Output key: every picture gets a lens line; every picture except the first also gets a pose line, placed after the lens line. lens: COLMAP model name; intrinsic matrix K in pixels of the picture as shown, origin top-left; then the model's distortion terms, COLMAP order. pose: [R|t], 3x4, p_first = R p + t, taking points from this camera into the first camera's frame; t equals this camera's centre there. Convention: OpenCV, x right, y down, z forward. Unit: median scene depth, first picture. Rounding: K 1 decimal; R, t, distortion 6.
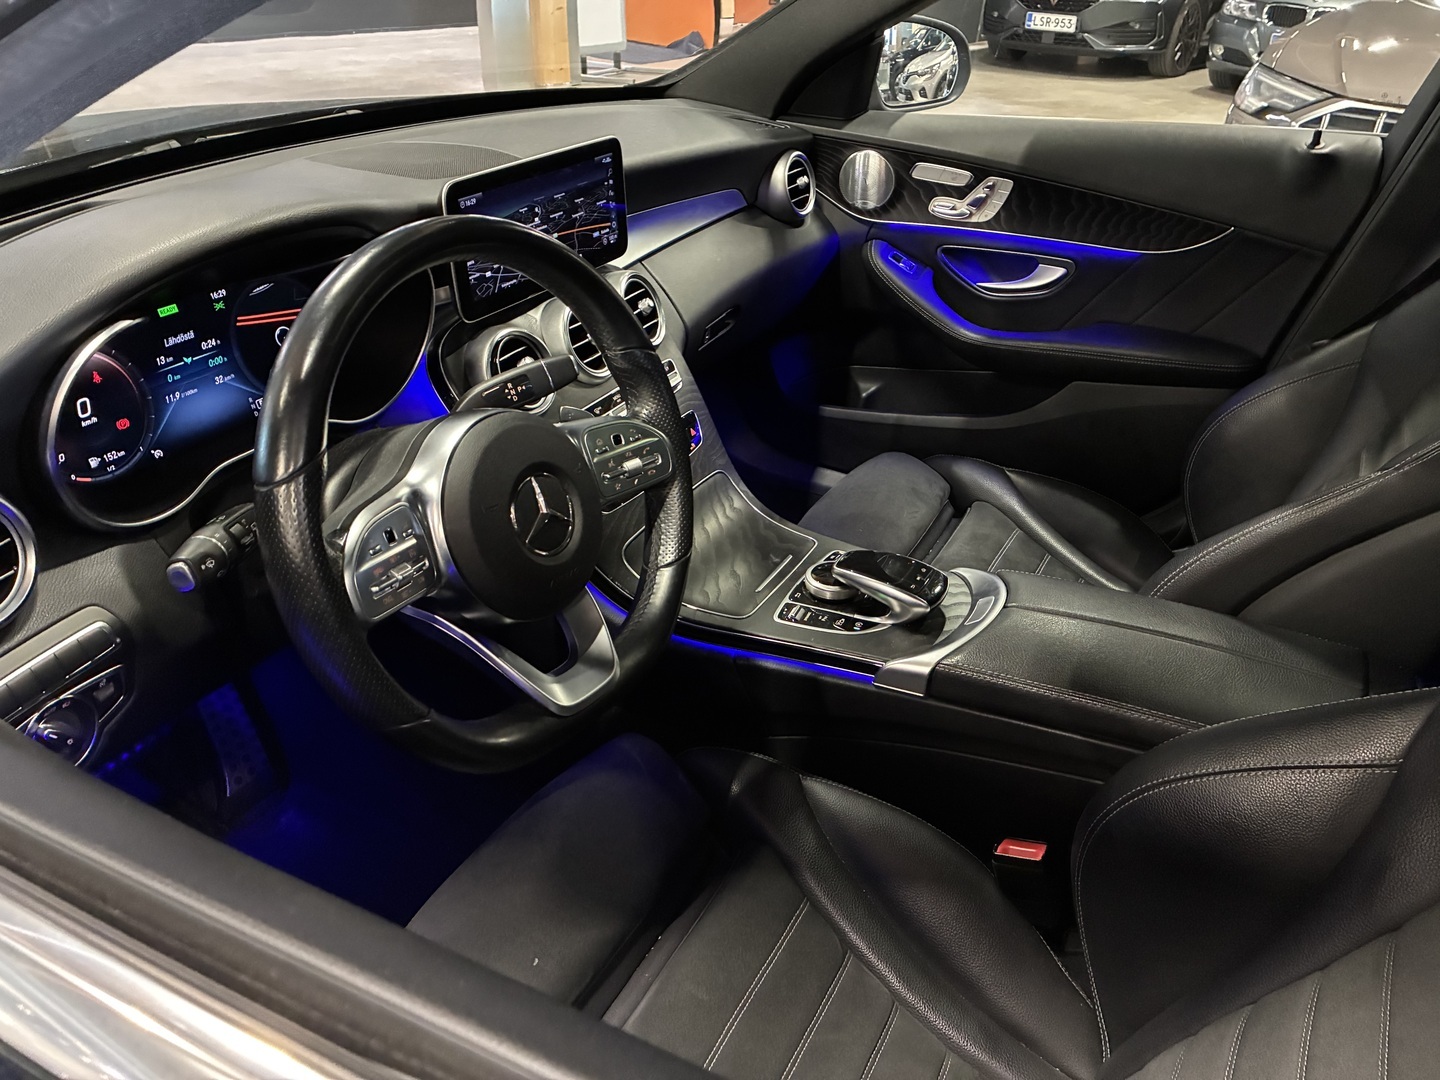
lens RADIAL K [[1102.0, 0, 722.0], [0, 1102.0, 537.3], [0, 0, 1]] dist [0.000669, -0.001493]
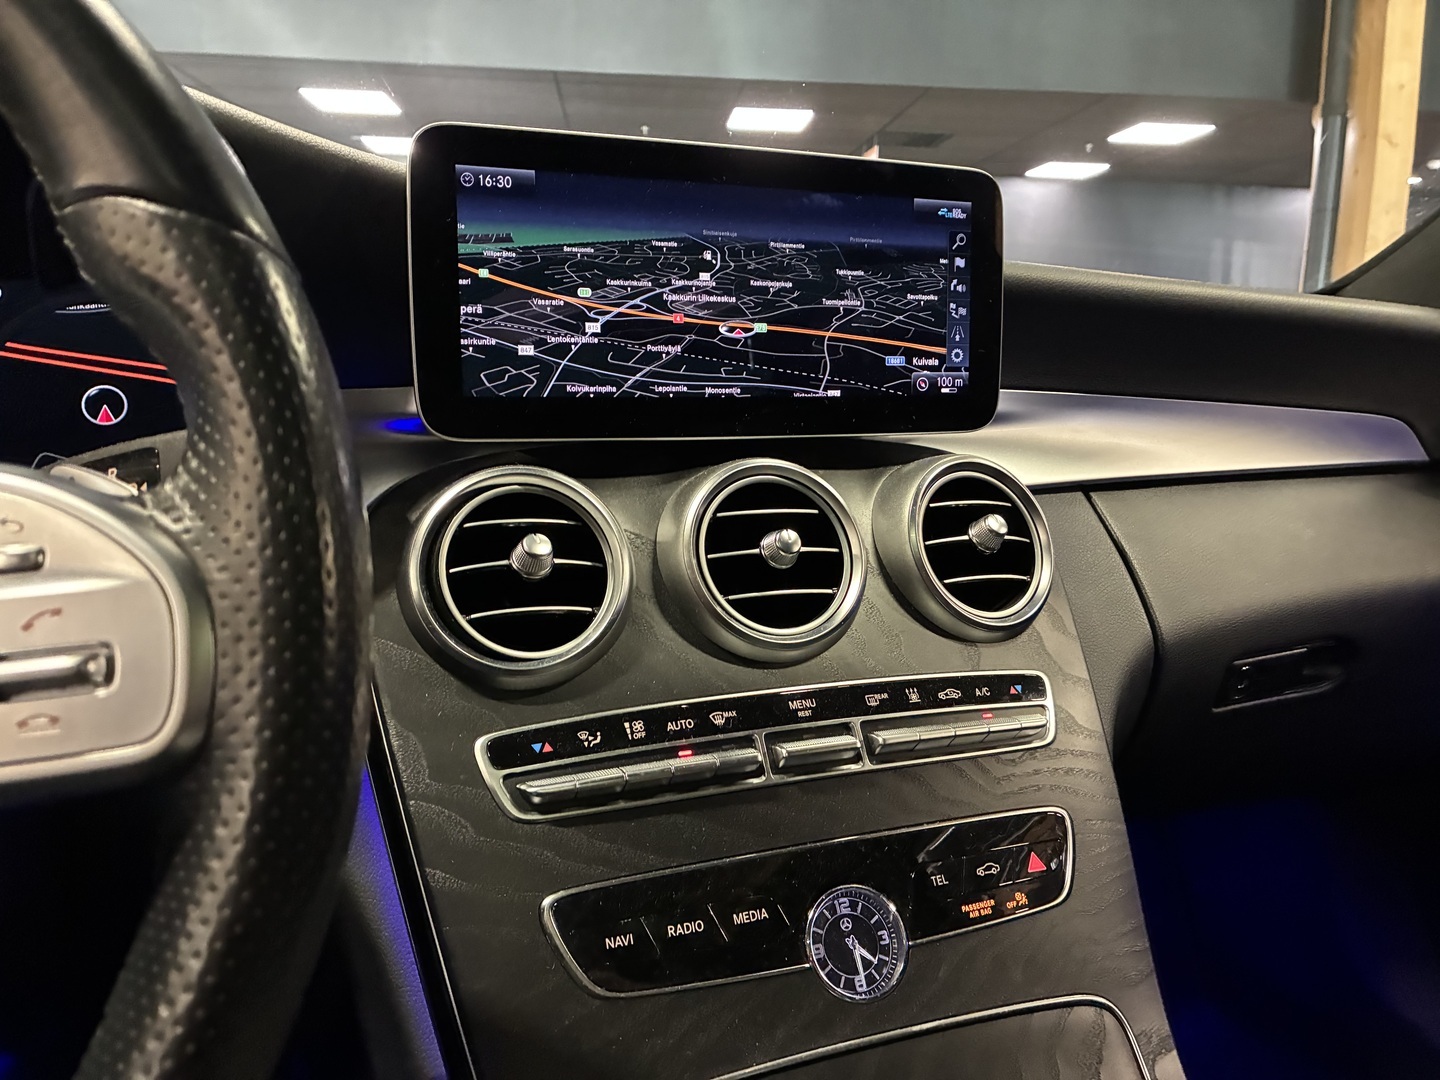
lens RADIAL K [[1102.0, 0, 715.6], [0, 1102.0, 550.6], [0, 0, 1]] dist [0.000669, -0.001493]
pose [[0.758054, 0.092993, -0.645528, 0.127938], [-0.325872, 0.911380, -0.251386, -0.068450], [0.564944, 0.400923, 0.721179, 0.670801]]
